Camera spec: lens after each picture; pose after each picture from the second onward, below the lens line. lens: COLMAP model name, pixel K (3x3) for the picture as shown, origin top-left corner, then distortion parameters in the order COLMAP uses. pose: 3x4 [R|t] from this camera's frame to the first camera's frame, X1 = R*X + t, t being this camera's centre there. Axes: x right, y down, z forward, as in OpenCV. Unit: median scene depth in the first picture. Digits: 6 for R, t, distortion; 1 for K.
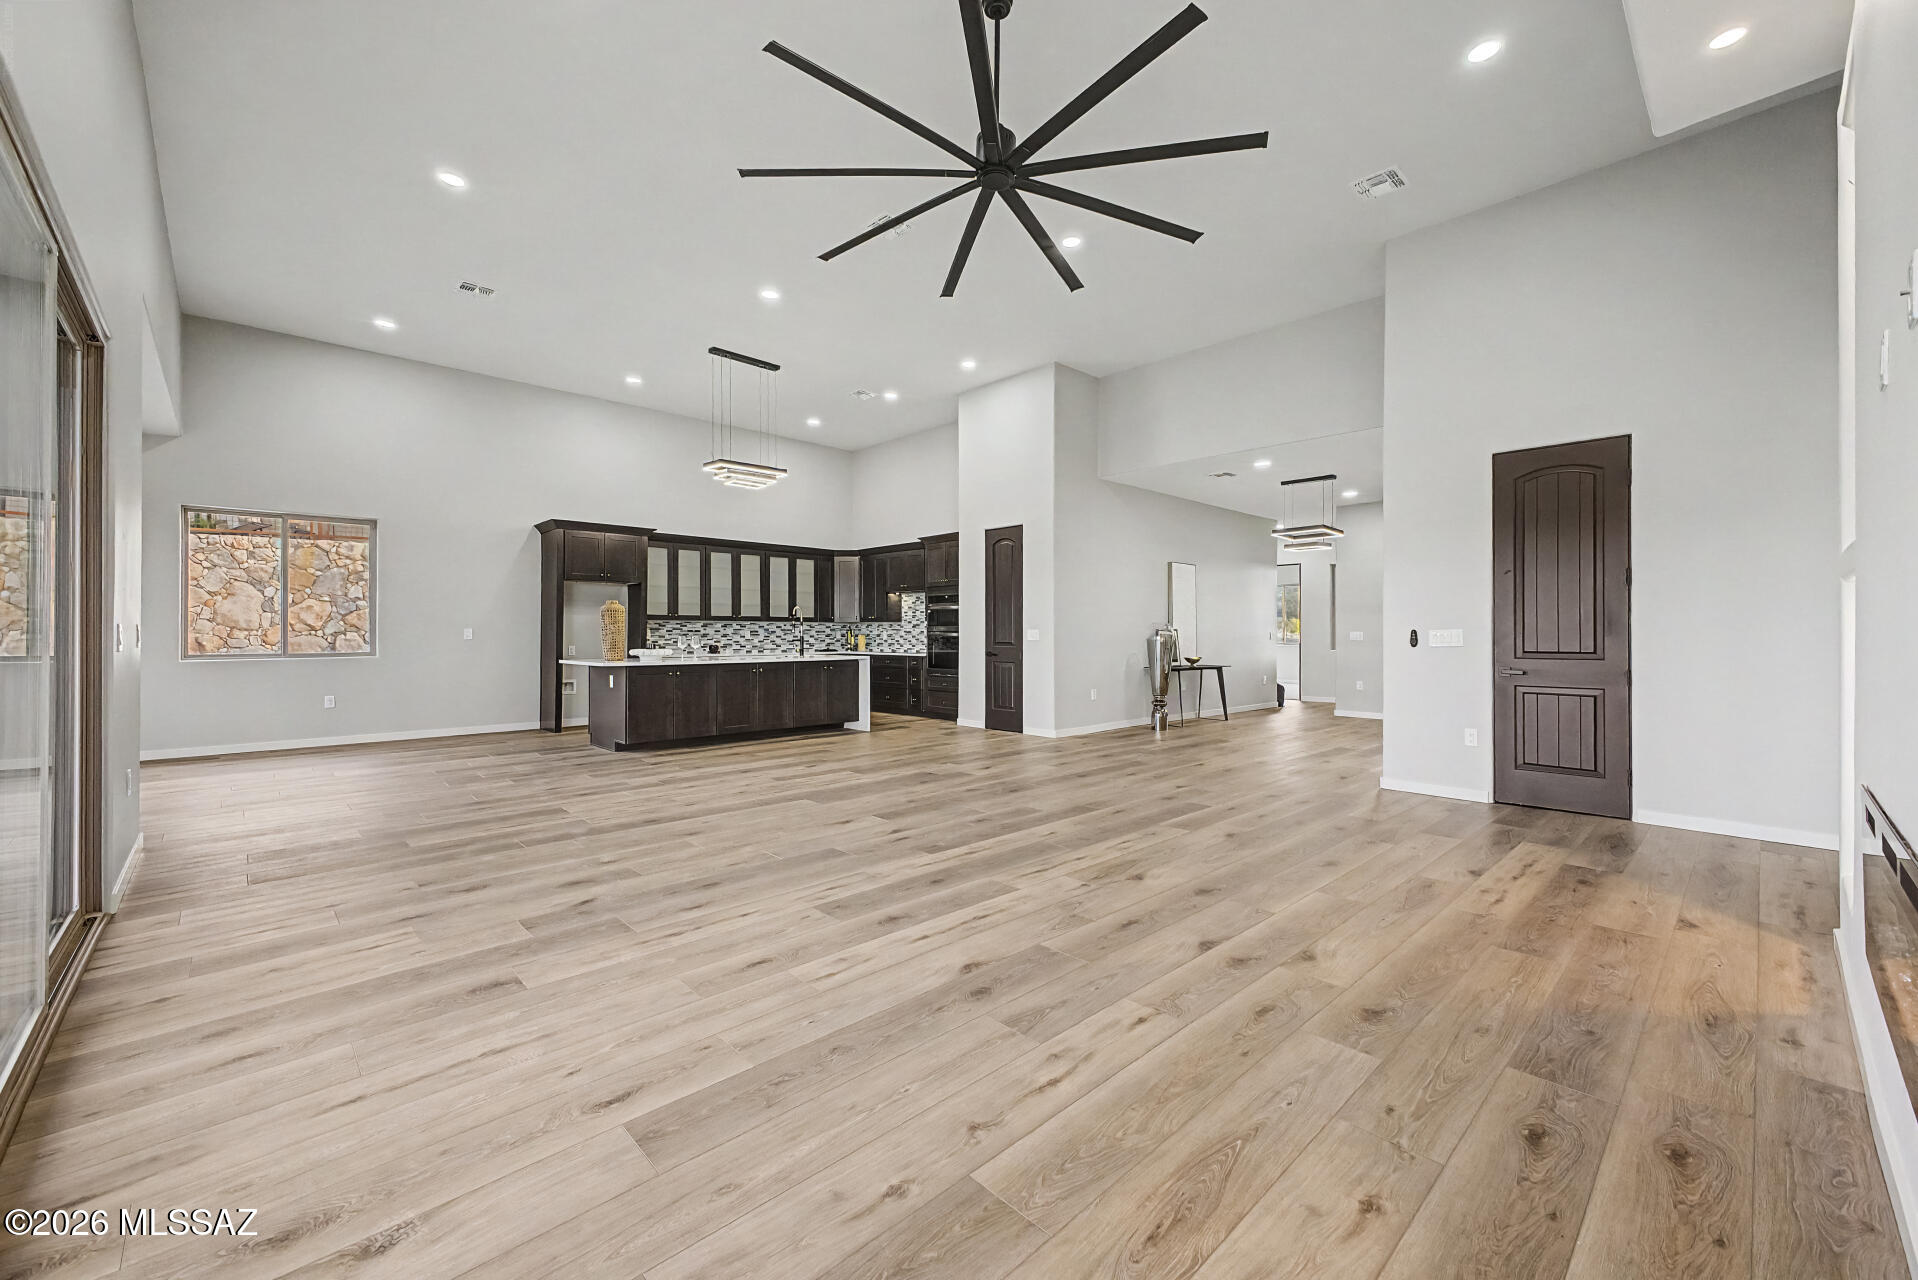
lens RADIAL K [[764.7, 0, 943.4], [0, 764.7, 631.5], [0, 0, 1]] dist [0.012886, -0.003368]
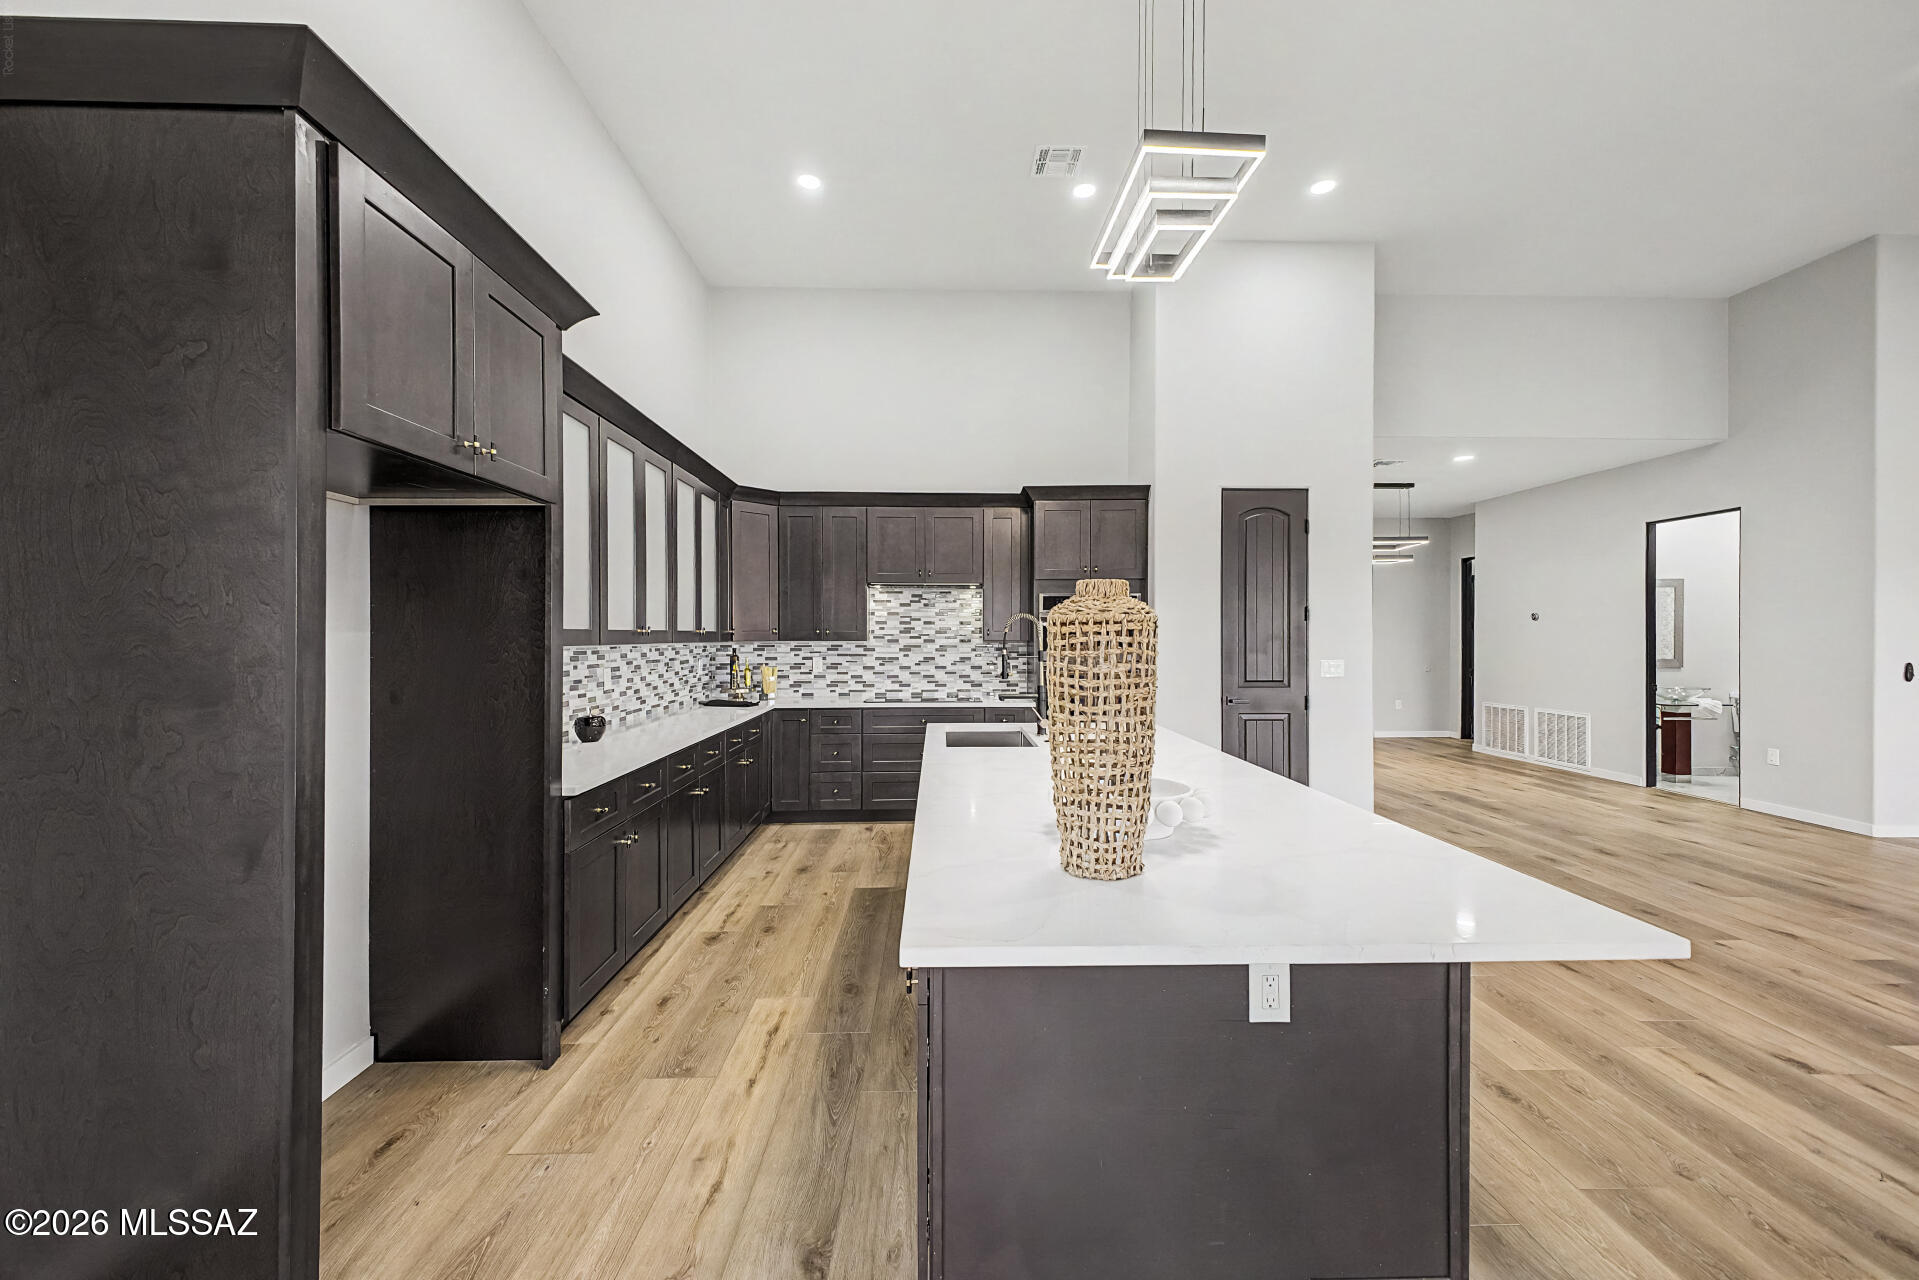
lens RADIAL K [[765.1, 0, 966.0], [0, 765.1, 639.2], [0, 0, 1]] dist [0.012886, -0.003368]
pose [[0.656182, -0.005567, 0.754582, -0.432399], [-0.001463, 0.999962, 0.008650, -0.018845], [-0.754601, -0.006780, 0.656148, 0.634488]]
